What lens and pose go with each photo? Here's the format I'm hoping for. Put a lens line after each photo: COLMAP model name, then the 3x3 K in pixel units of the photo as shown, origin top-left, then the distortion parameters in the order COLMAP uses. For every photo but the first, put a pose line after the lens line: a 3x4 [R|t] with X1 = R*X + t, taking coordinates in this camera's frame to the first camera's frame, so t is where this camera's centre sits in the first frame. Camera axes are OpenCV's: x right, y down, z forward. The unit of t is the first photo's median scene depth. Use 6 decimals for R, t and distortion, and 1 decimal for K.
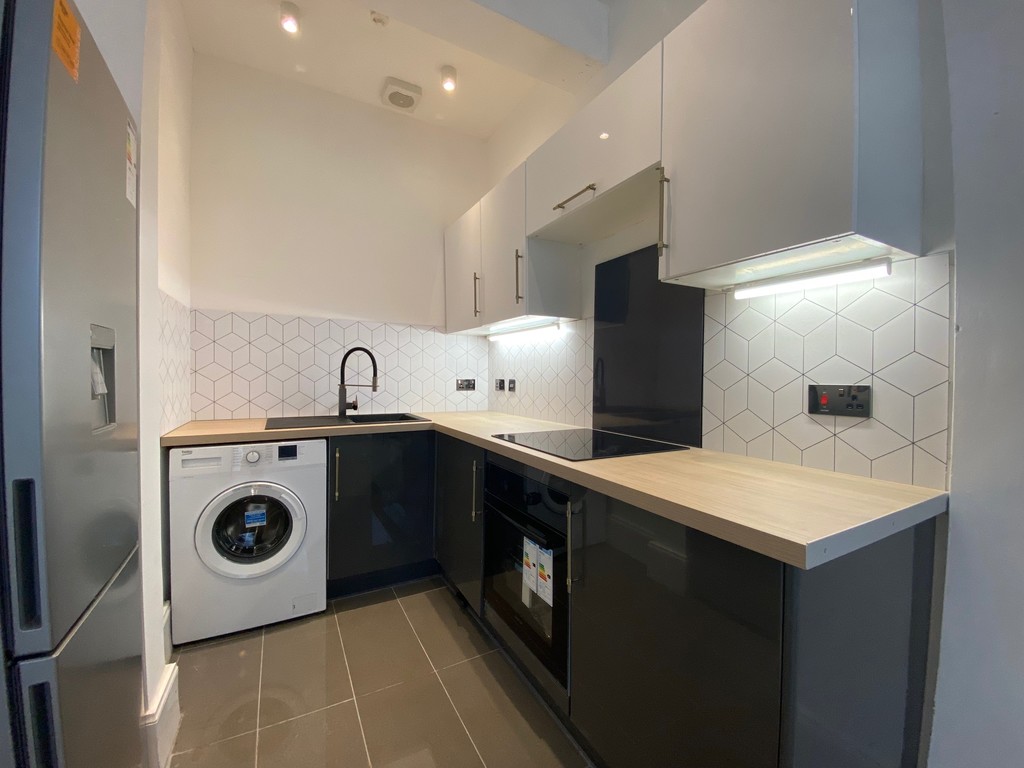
lens RADIAL K [[414.9, 0, 527.3], [0, 414.9, 380.1], [0, 0, 1]] dist [0.002824, -0.010547]
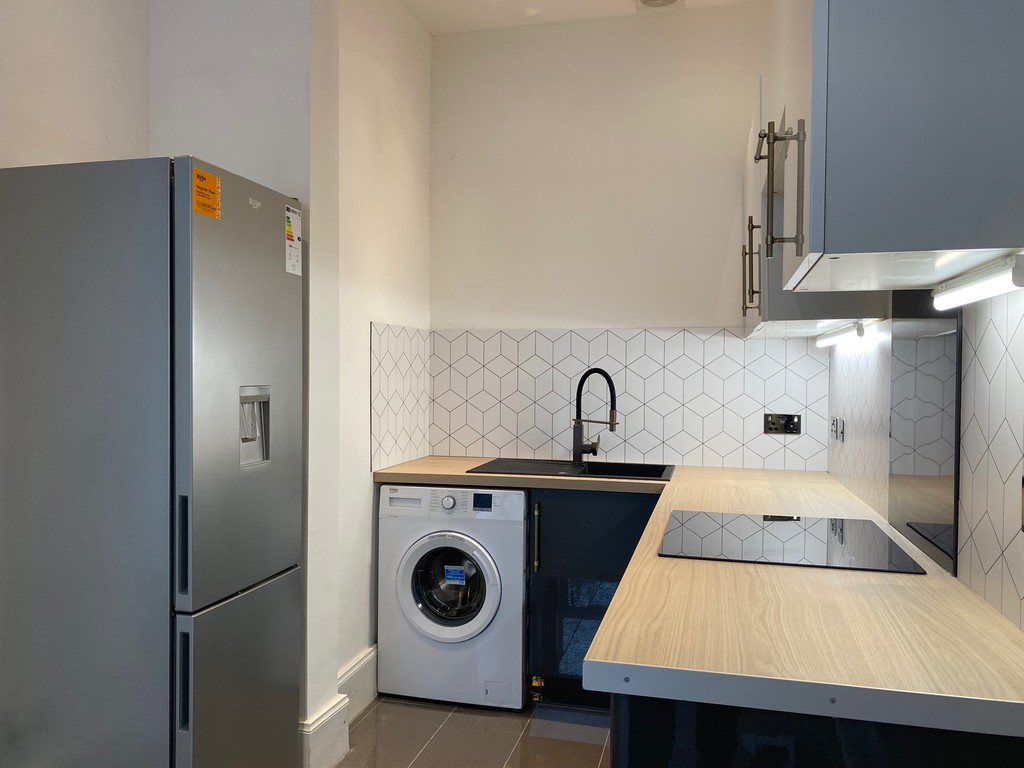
lens RADIAL K [[795.0, 0, 512.0], [0, 795.0, 384.0], [0, 0, 1]] dist [0.093500, -0.076270]
pose [[0.703657, 0.005175, -0.710521, 0.578330], [-0.008907, 0.999959, -0.001538, -0.059774], [0.710484, 0.007411, 0.703674, -0.091243]]
